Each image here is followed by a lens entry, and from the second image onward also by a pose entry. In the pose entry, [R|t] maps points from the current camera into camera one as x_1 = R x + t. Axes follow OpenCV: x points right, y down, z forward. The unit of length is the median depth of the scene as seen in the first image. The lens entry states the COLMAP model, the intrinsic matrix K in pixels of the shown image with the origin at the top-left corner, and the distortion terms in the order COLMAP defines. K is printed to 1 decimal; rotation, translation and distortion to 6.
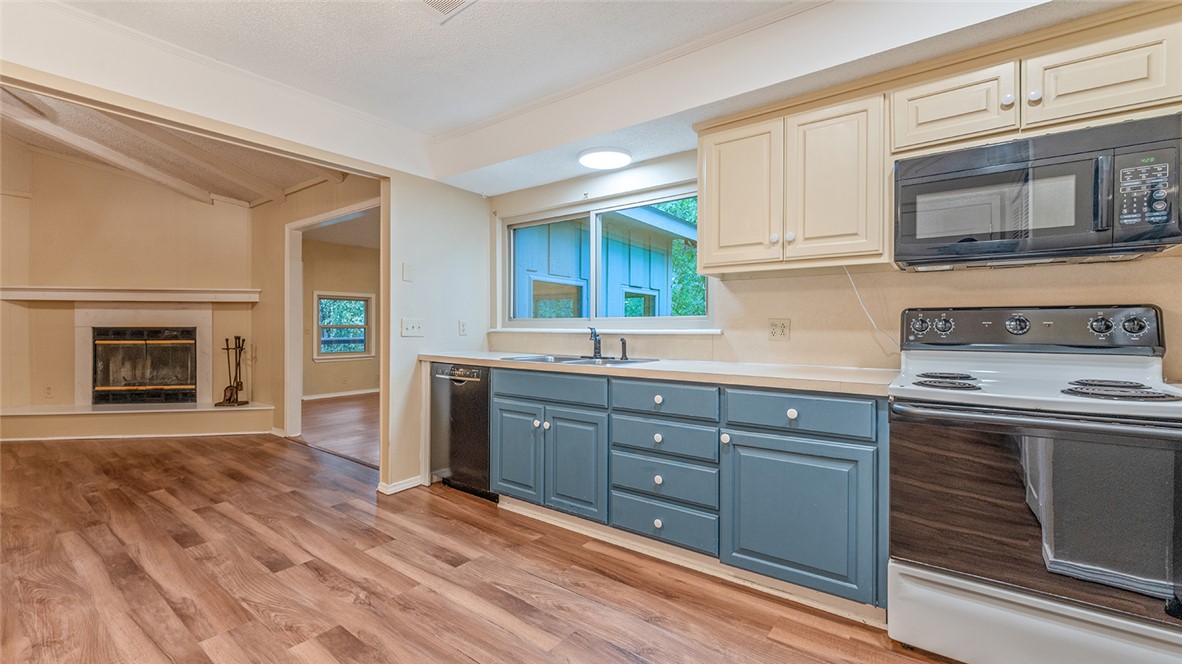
lens RADIAL K [[483.7, 0, 596.9], [0, 483.7, 331.8], [0, 0, 1]] dist [0.002916, -0.000273]
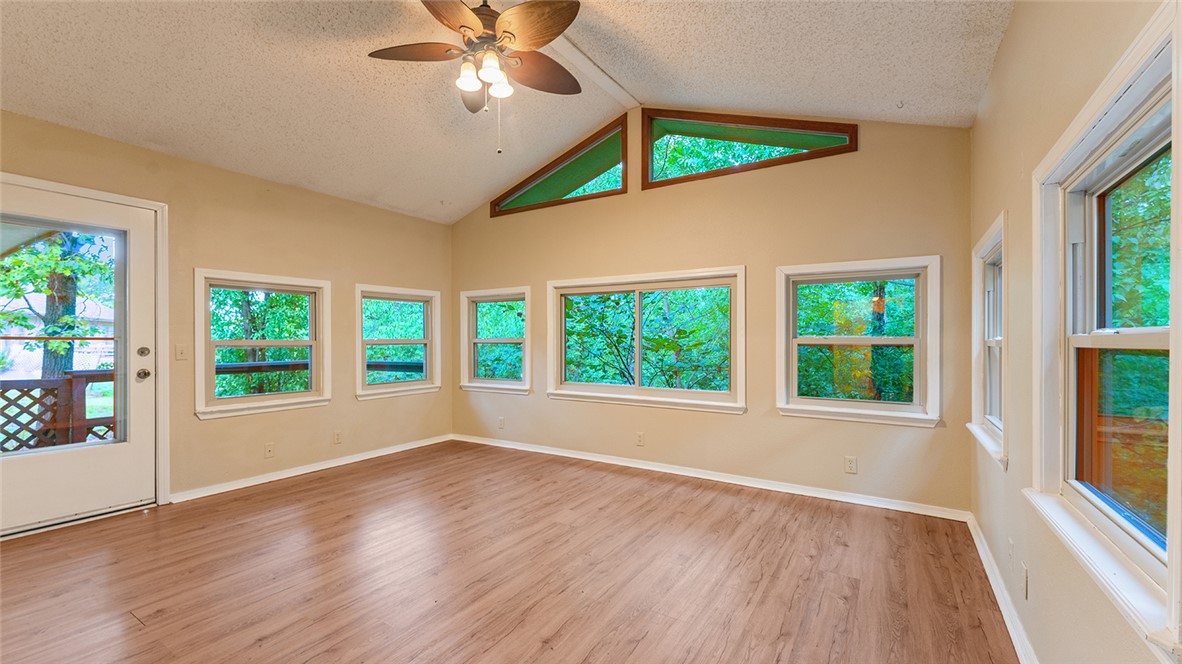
lens RADIAL K [[483.7, 0, 599.0], [0, 483.7, 345.0], [0, 0, 1]] dist [0.002916, -0.000273]
pose [[0.996115, -0.008409, 0.087658, -0.320904], [0.008210, 0.999963, 0.002626, -0.011105], [-0.087677, -0.001896, 0.996147, 0.737247]]
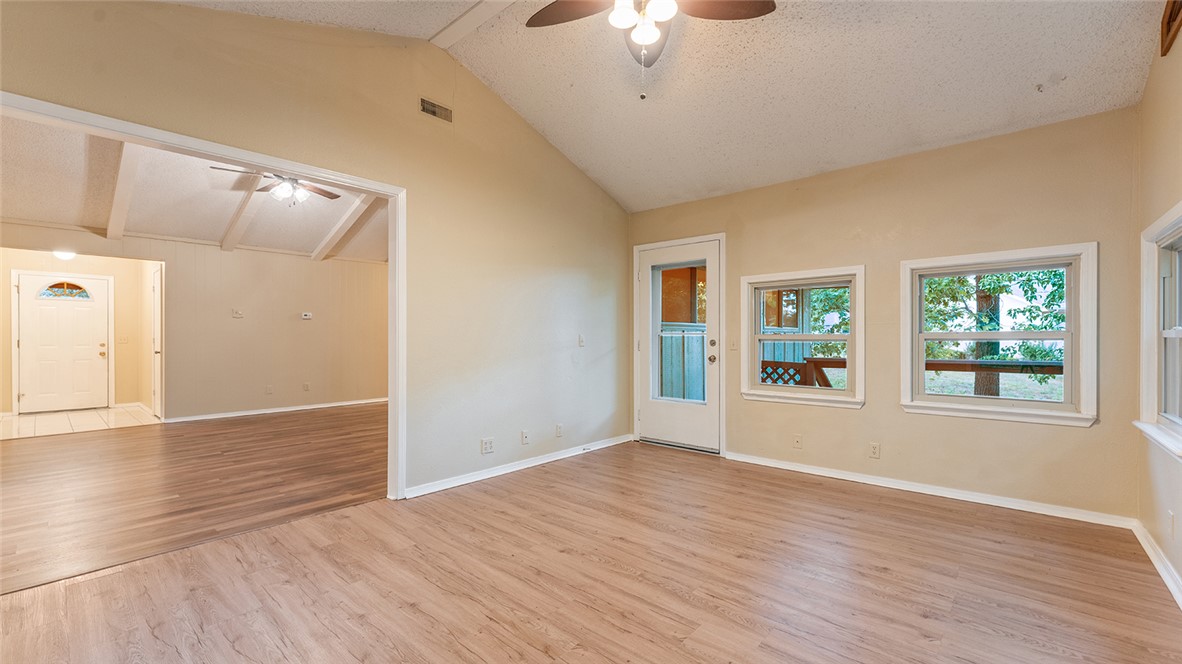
lens RADIAL K [[483.7, 0, 577.6], [0, 483.7, 339.6], [0, 0, 1]] dist [0.002916, -0.000273]
pose [[-0.104880, -0.000848, -0.994485, 0.045189], [-0.007660, 0.999971, -0.000045, -0.009825], [0.994455, 0.007613, -0.104883, 1.264034]]
